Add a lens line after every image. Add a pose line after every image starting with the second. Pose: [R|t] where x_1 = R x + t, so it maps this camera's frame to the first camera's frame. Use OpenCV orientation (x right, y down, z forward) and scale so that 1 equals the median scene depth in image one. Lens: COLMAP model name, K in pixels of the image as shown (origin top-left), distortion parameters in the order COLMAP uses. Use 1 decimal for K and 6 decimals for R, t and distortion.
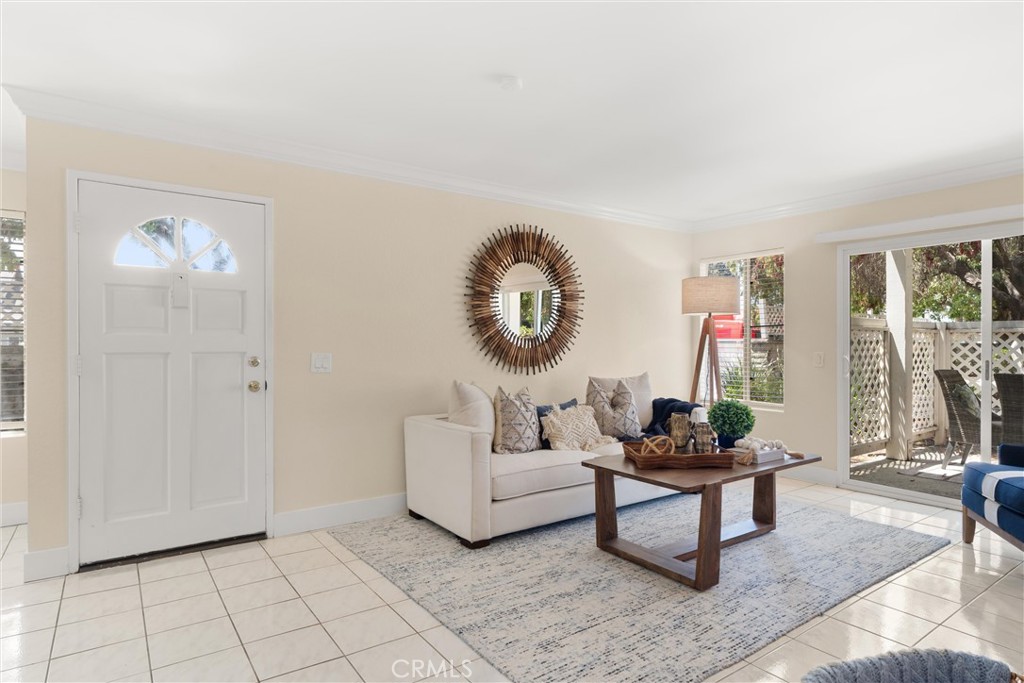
lens RADIAL K [[576.8, 0, 515.1], [0, 576.8, 345.0], [0, 0, 1]] dist [-0.000707, 0.000117]
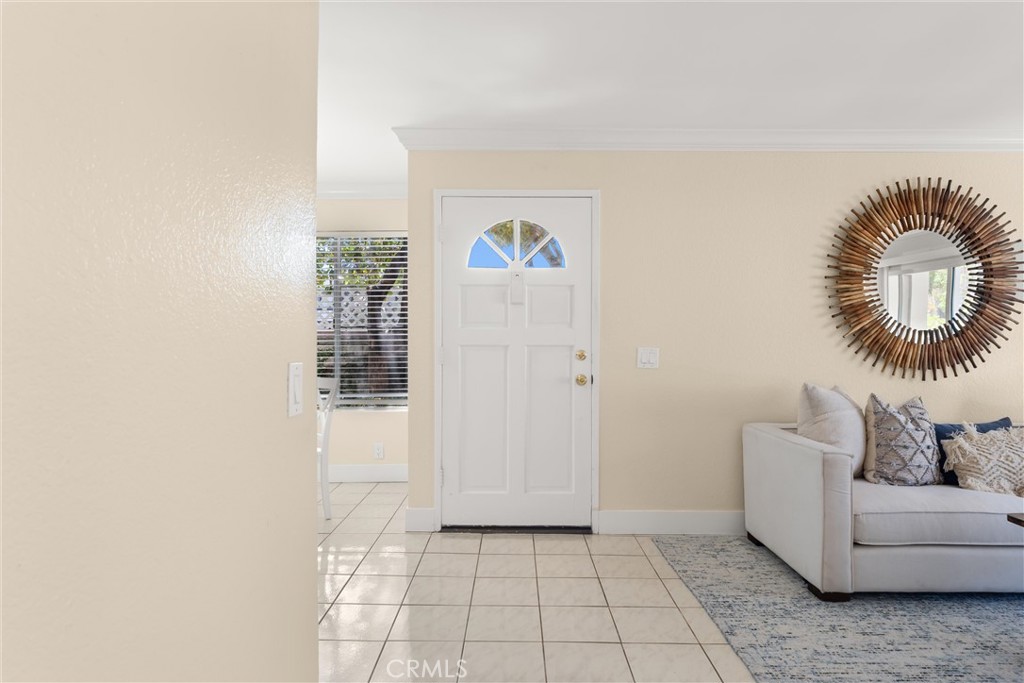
lens RADIAL K [[576.8, 0, 515.1], [0, 576.8, 340.8], [0, 0, 1]] dist [-0.000707, 0.000117]
pose [[0.806185, 0.005151, -0.591642, 0.049061], [-0.004117, 0.999987, 0.003096, 0.000982], [0.591650, -0.000060, 0.806195, 0.122587]]
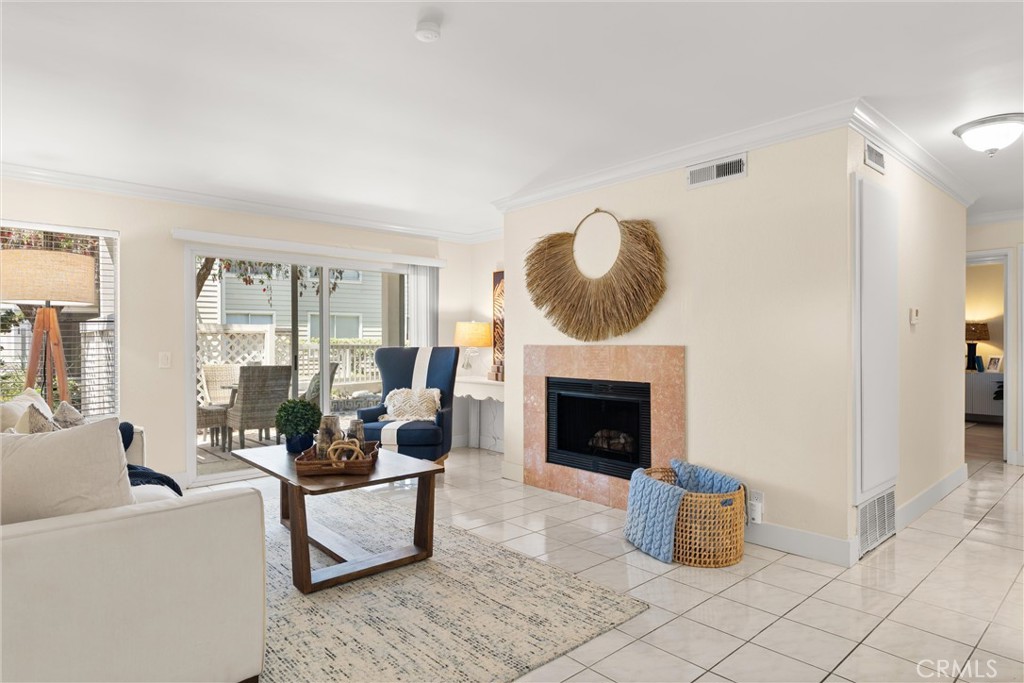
lens RADIAL K [[576.8, 0, 512.4], [0, 576.8, 343.5], [0, 0, 1]] dist [-0.000707, 0.000117]
pose [[-0.110051, -0.003172, 0.993921, -0.705523], [0.005959, 0.999975, 0.003851, -0.003411], [-0.993908, 0.006347, -0.110030, 0.808010]]
